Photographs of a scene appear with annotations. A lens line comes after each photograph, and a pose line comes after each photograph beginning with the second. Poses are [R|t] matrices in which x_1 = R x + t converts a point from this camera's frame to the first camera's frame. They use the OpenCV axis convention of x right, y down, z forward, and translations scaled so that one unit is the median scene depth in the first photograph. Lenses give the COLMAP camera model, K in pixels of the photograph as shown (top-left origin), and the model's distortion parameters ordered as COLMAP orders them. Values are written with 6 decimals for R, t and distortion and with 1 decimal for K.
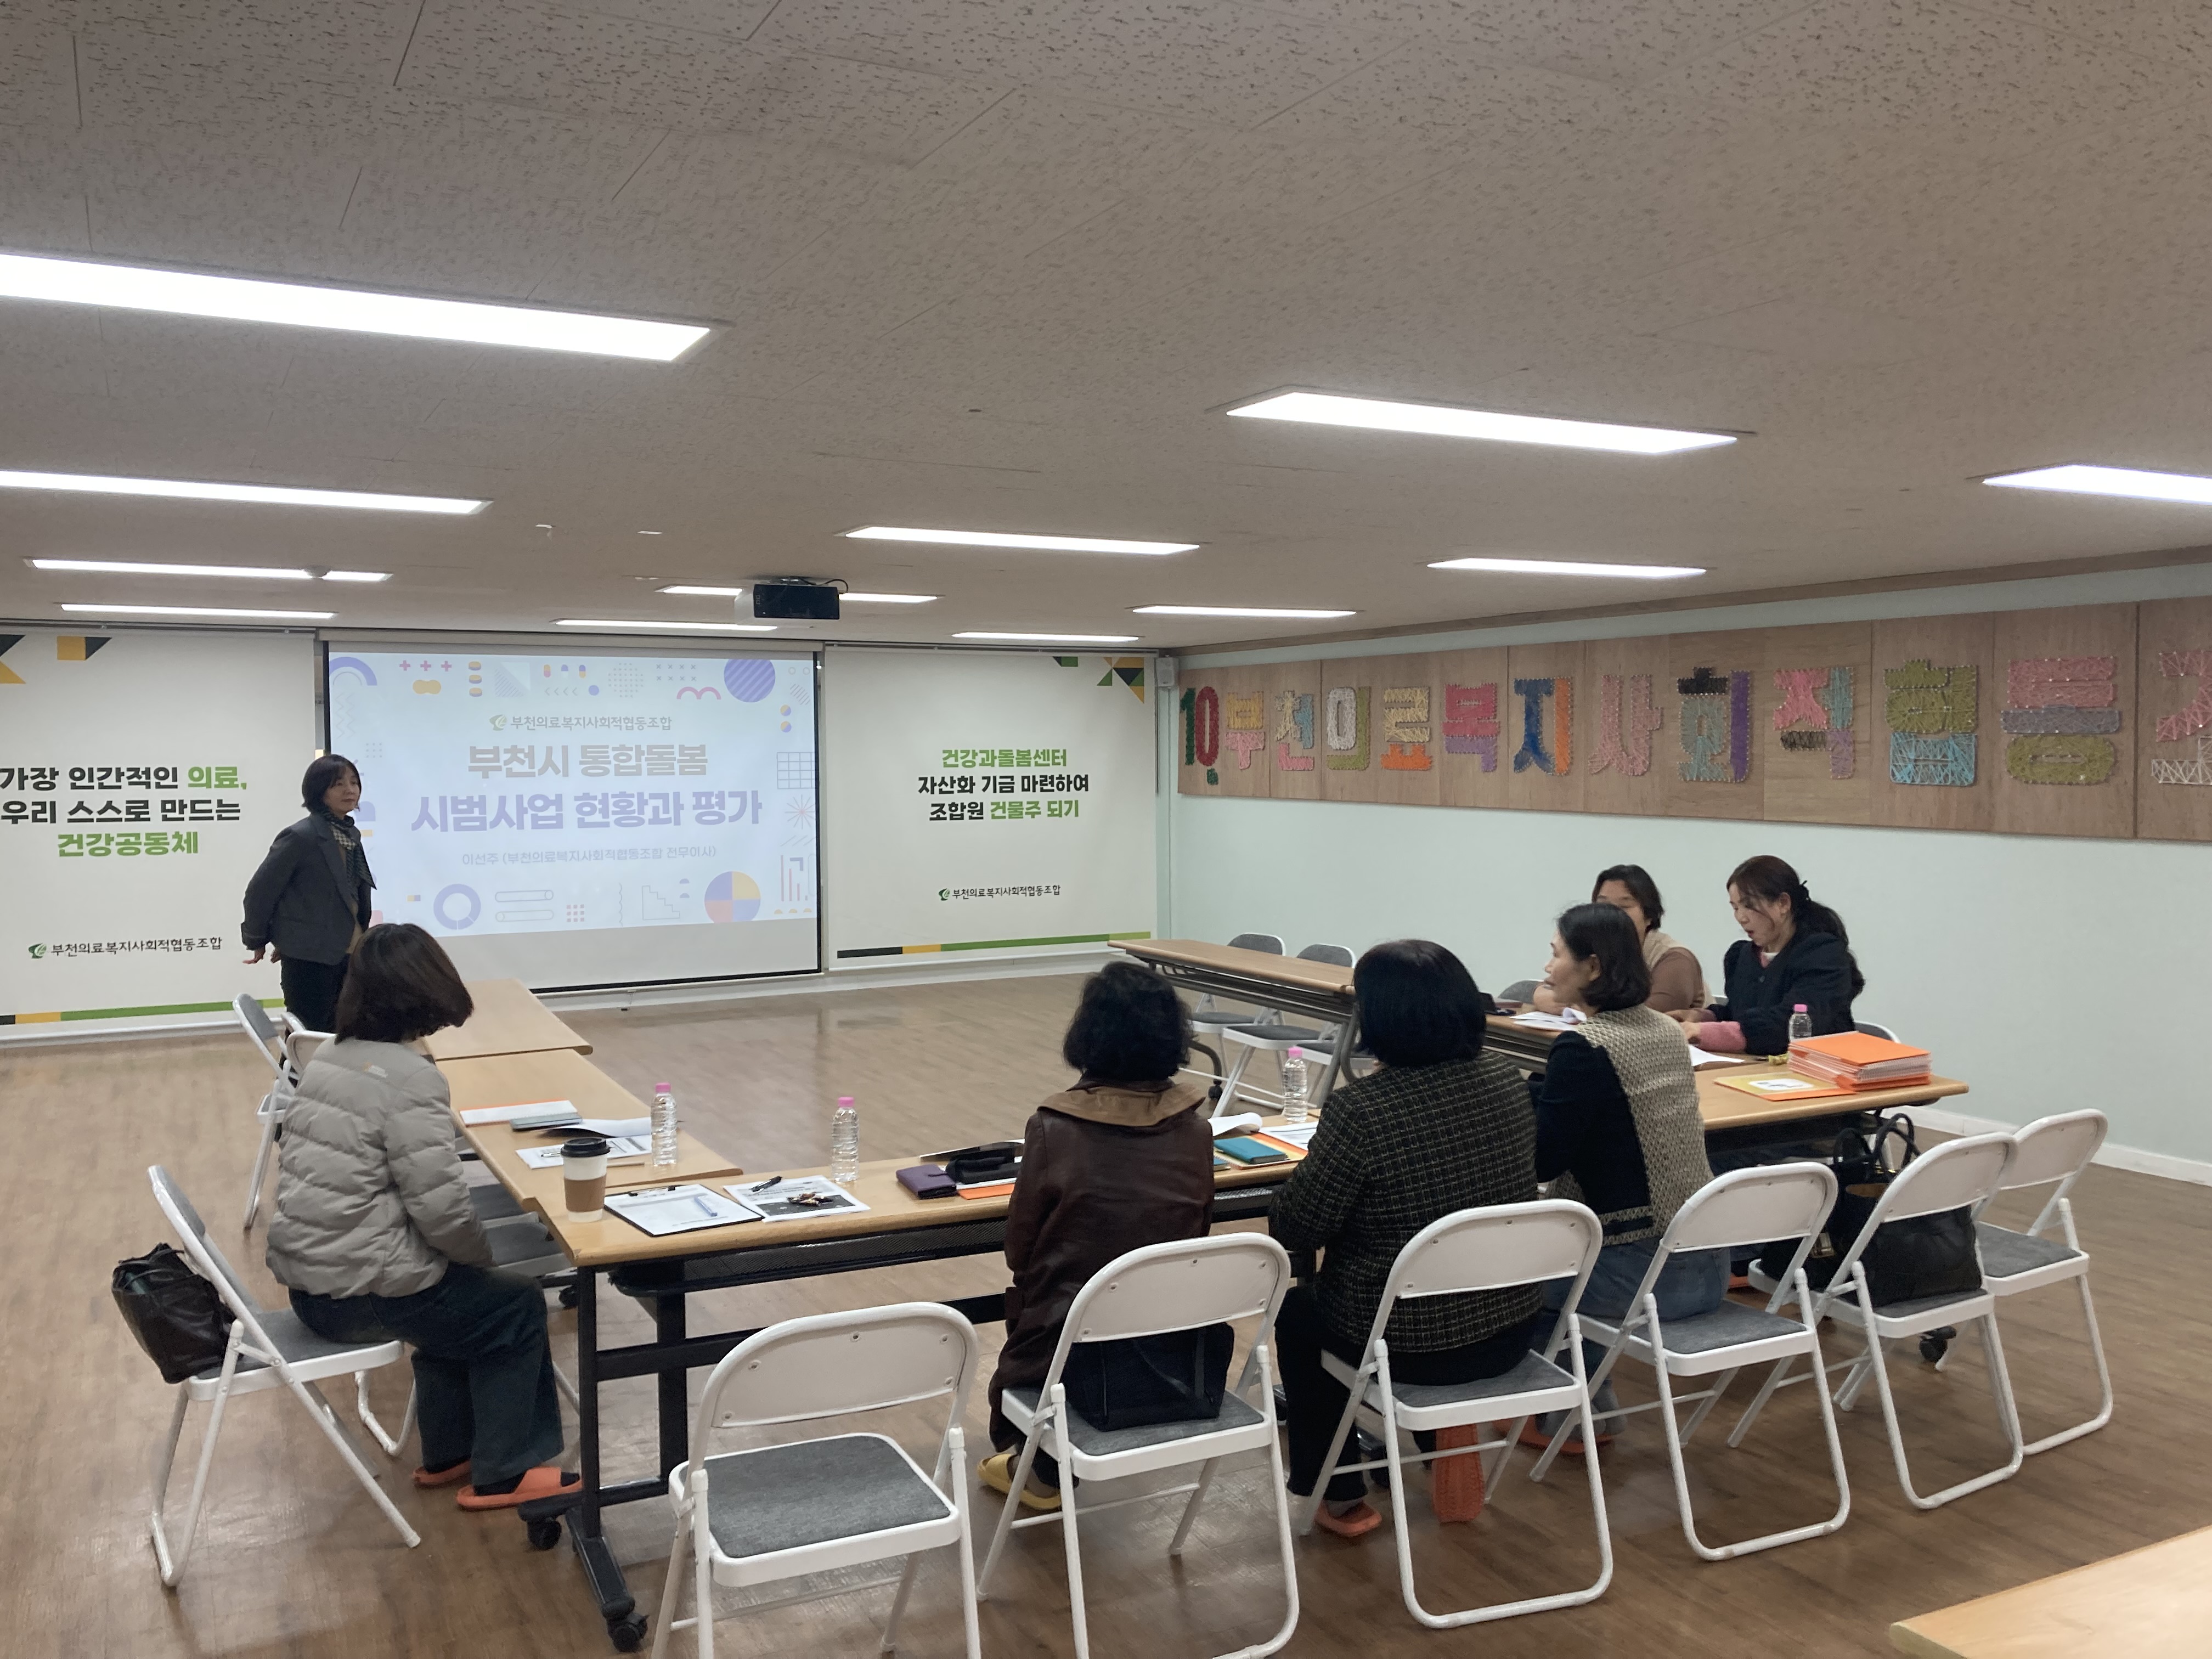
lens RADIAL K [[1777.7, 0, 1117.2], [0, 1777.7, 821.9], [0, 0, 1]] dist [0.033157, -0.027015]
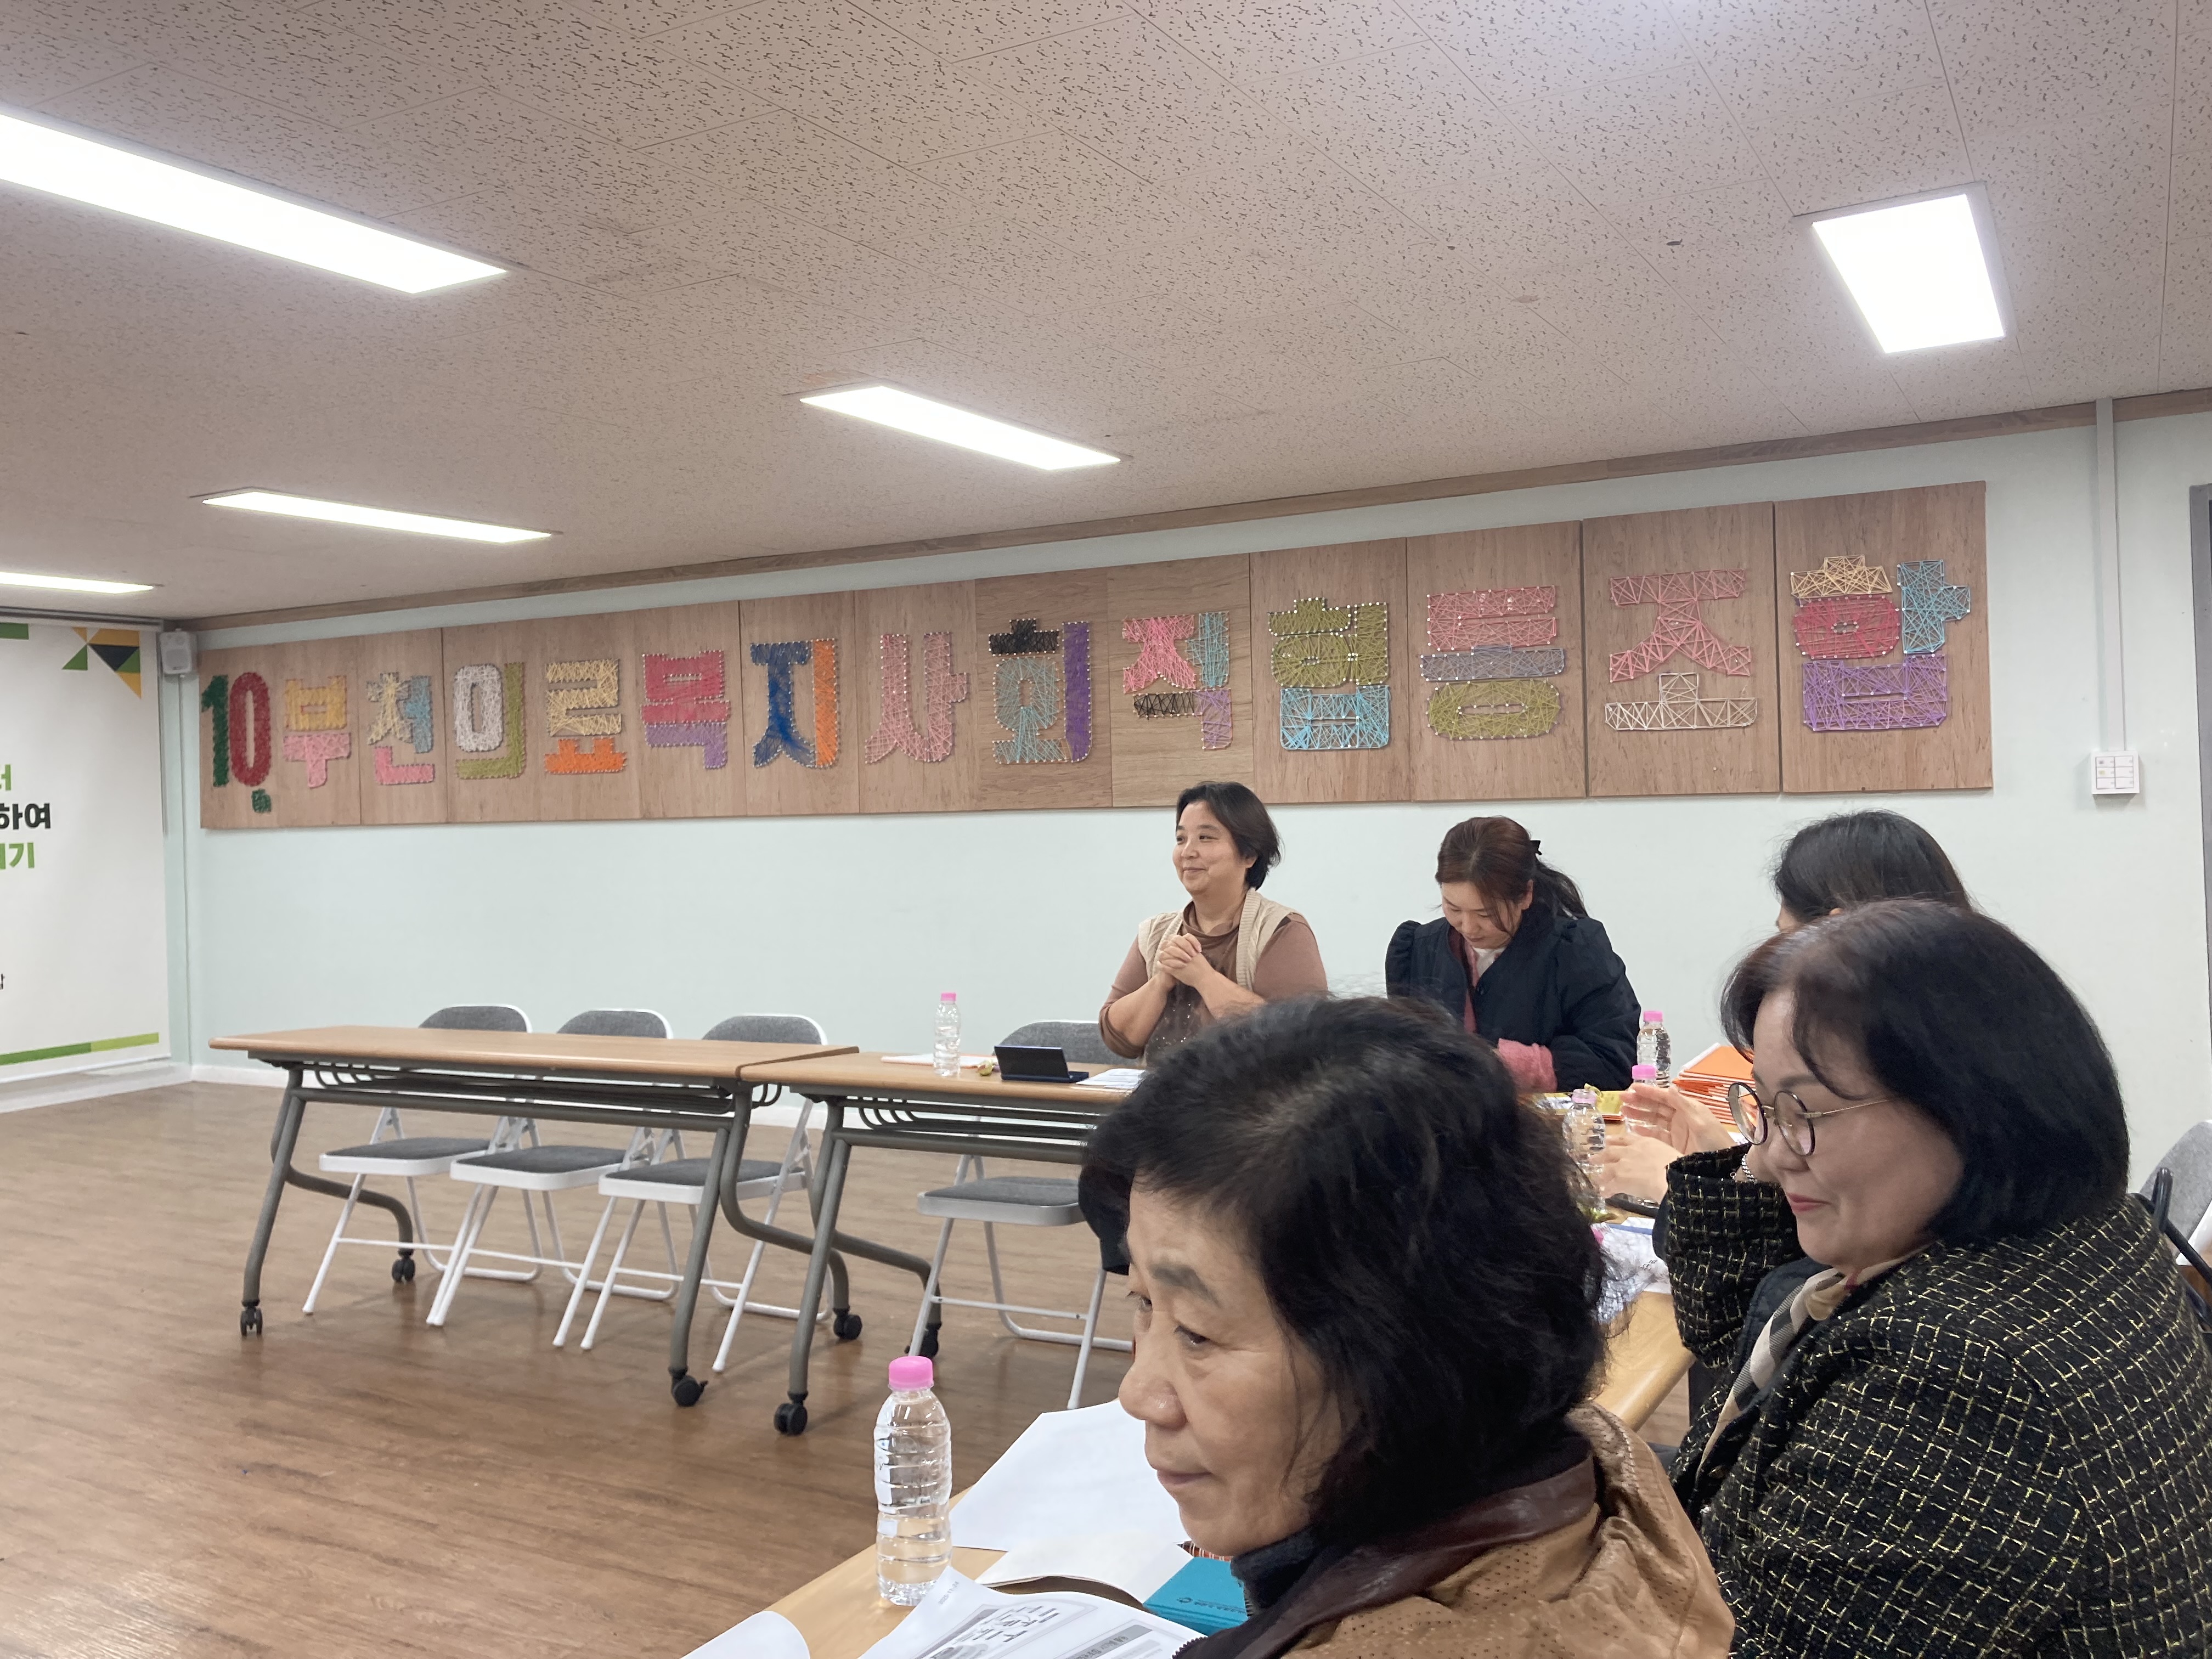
lens RADIAL K [[1777.7, 0, 1073.4], [0, 1777.7, 773.6], [0, 0, 1]] dist [0.033157, -0.027015]
pose [[0.841112, -0.012091, 0.540725, -0.065992], [0.050546, 0.997132, -0.056329, 0.022513], [-0.538493, 0.074710, 0.839311, 0.279292]]
